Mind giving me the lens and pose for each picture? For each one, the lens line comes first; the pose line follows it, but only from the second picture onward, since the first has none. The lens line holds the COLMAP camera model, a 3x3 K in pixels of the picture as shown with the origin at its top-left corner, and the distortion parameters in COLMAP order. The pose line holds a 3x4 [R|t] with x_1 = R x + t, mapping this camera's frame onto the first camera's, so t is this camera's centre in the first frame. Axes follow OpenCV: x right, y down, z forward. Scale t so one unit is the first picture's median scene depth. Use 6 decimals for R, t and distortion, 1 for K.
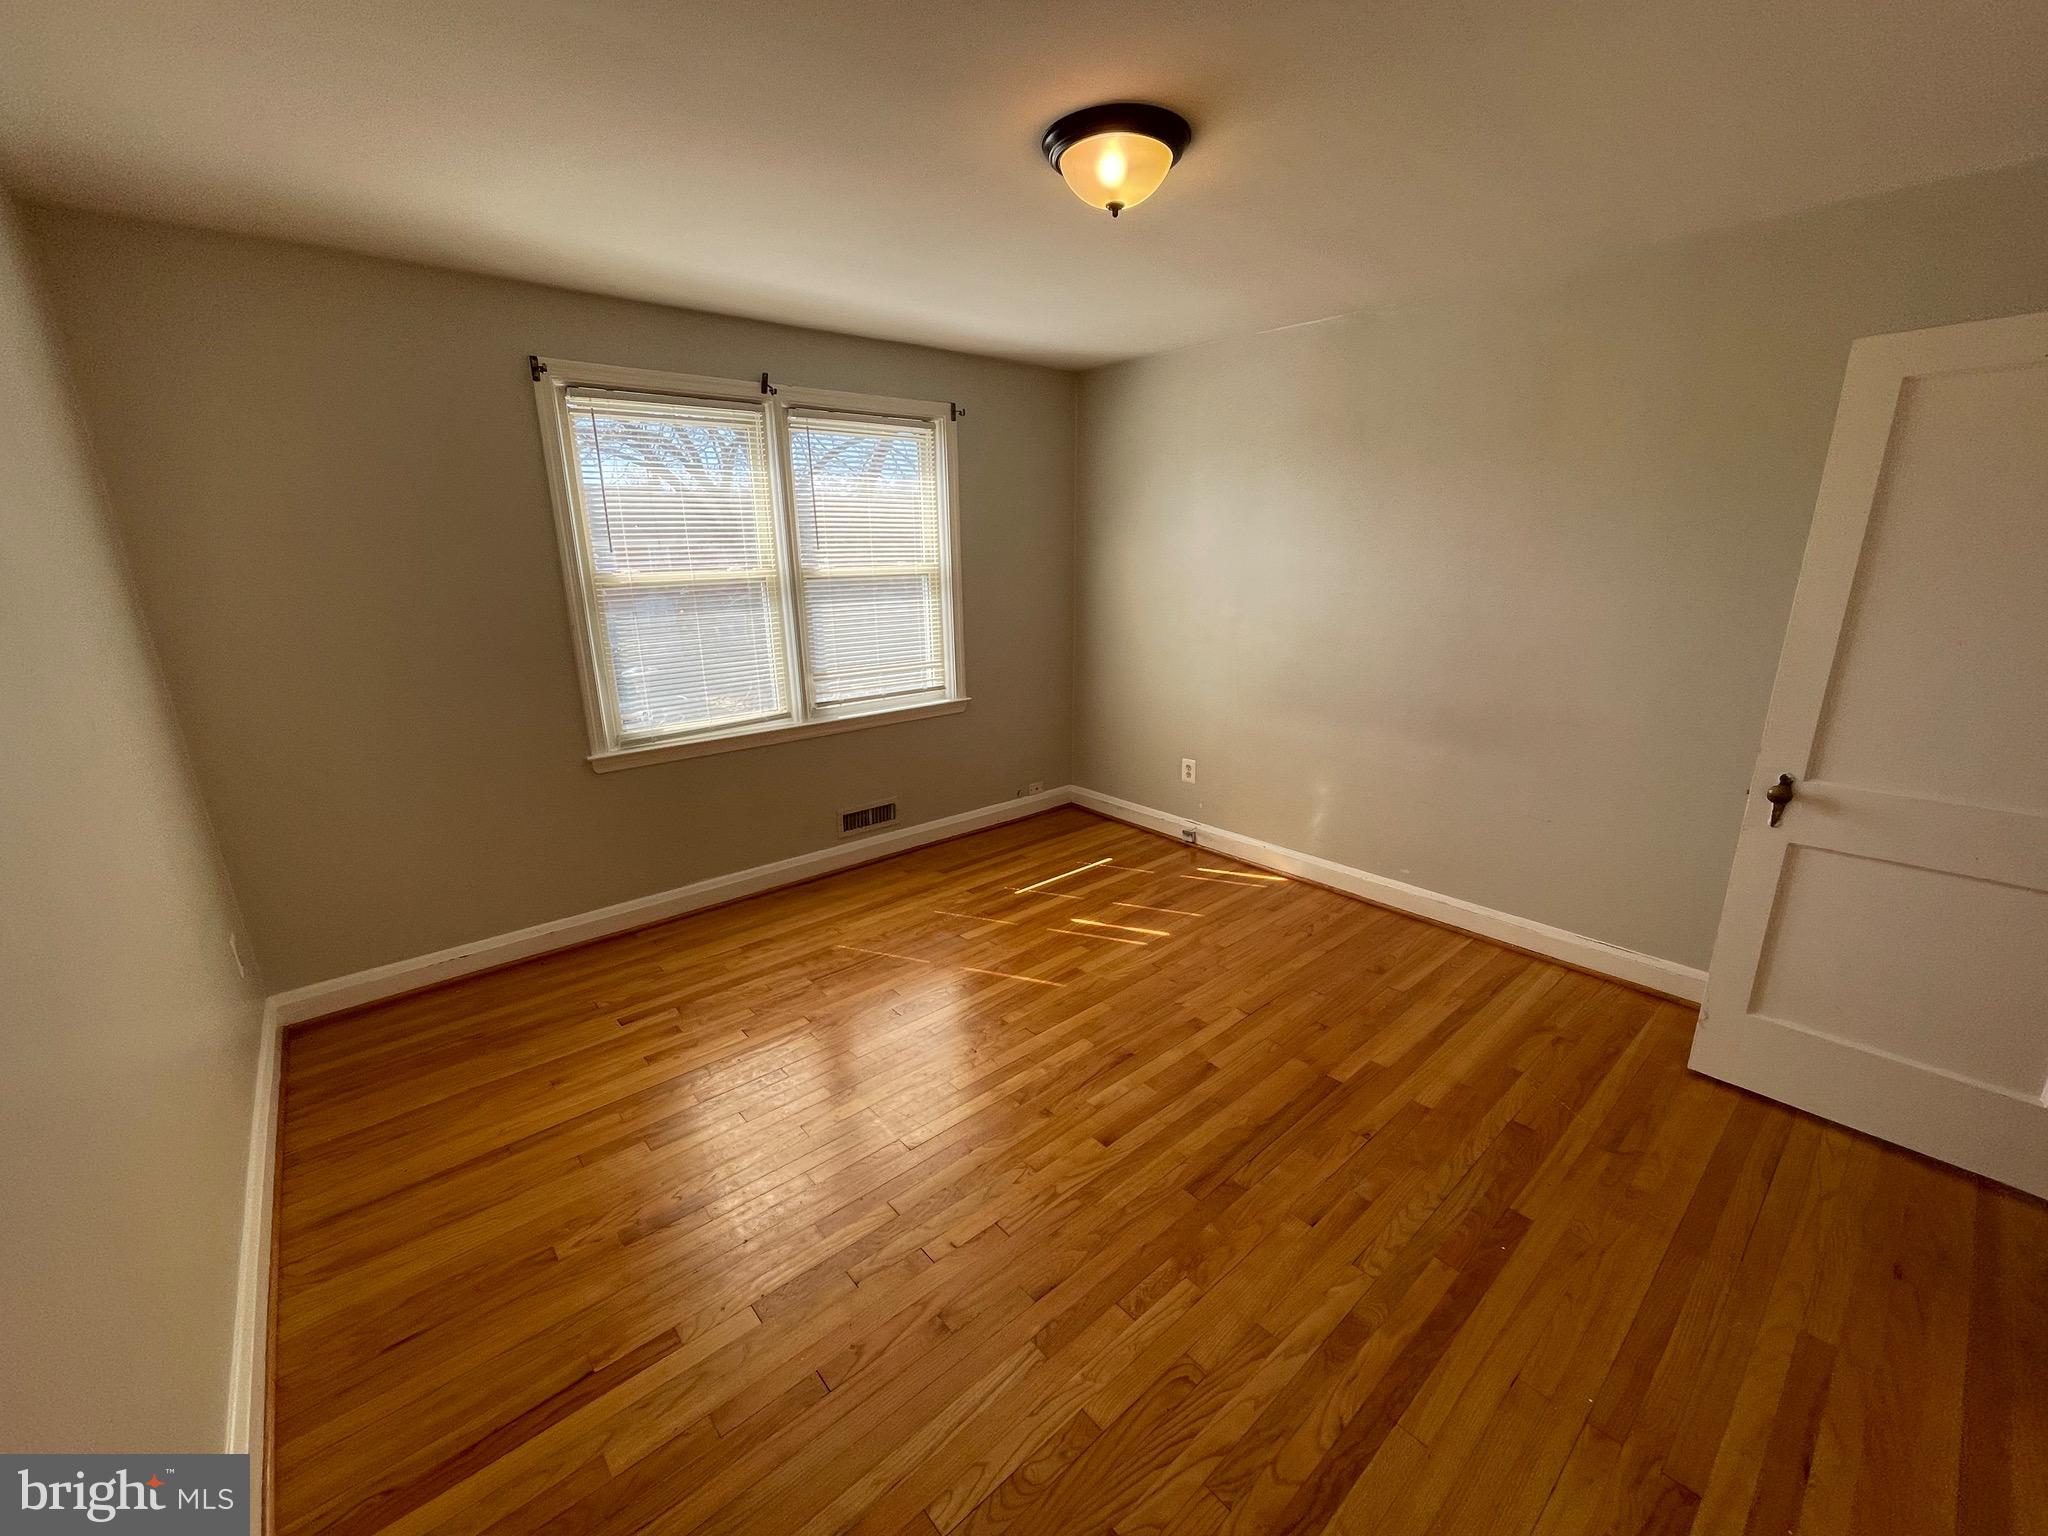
lens RADIAL K [[835.0, 0, 1030.4], [0, 835.0, 741.3], [0, 0, 1]] dist [0.002228, -0.000689]
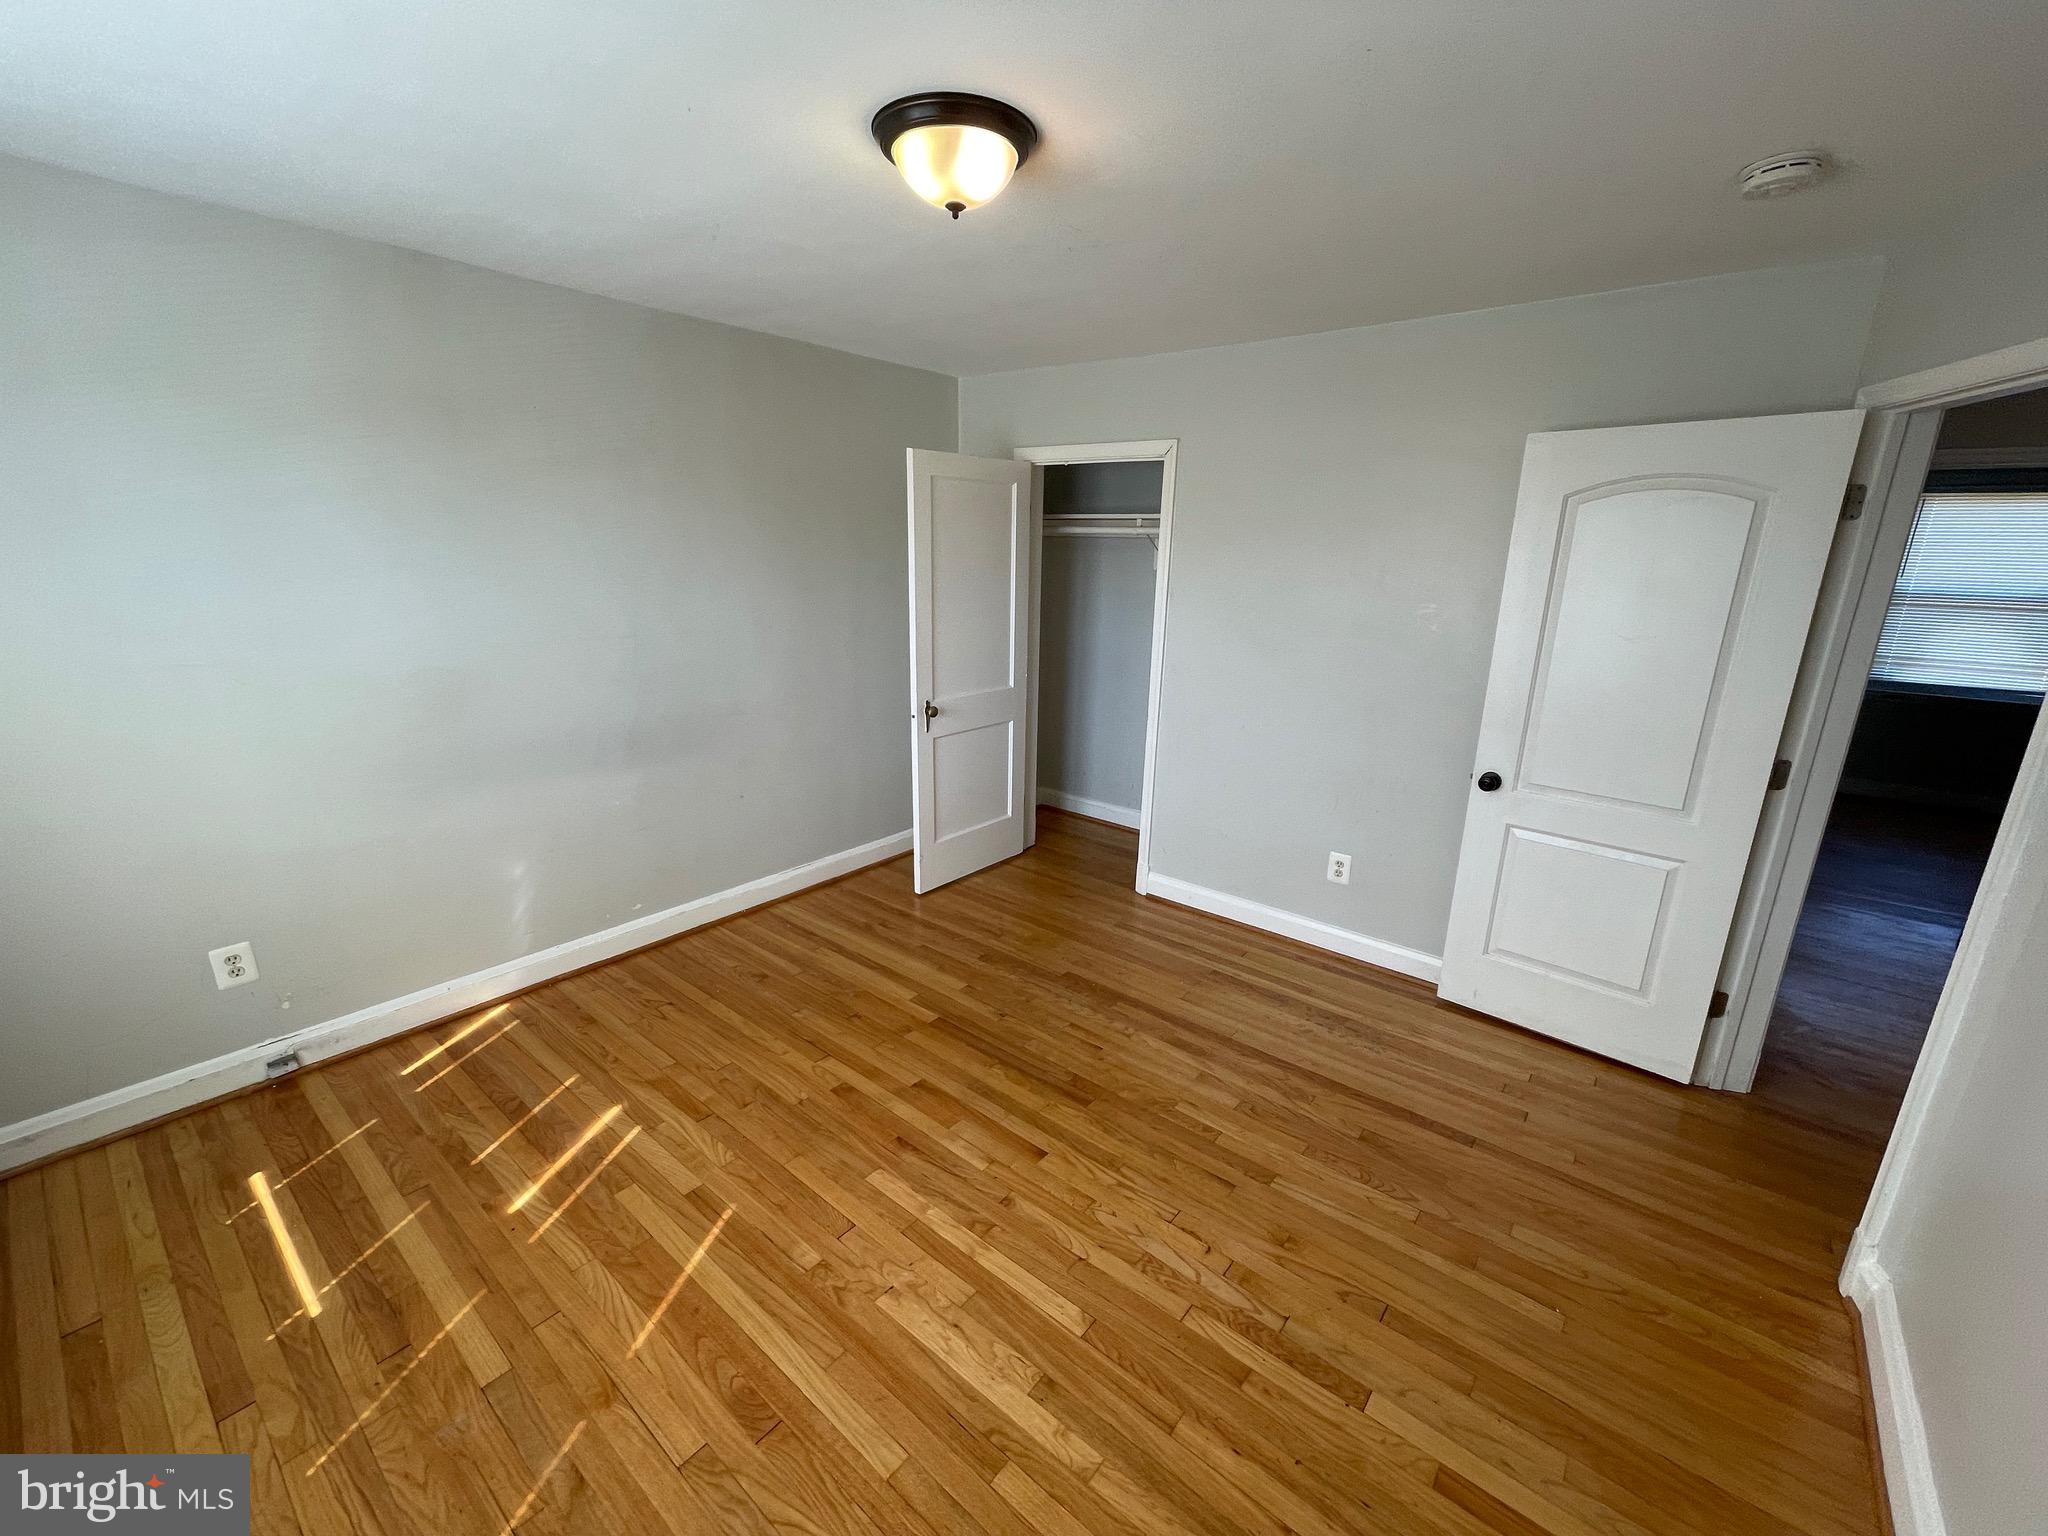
lens RADIAL K [[835.0, 0, 1017.1], [0, 835.0, 760.6], [0, 0, 1]] dist [0.002228, -0.000689]
pose [[-0.156160, -0.241190, 0.957832, -0.566235], [0.210933, 0.939215, 0.270891, -0.192728], [-0.964946, 0.244341, -0.095793, 0.733522]]
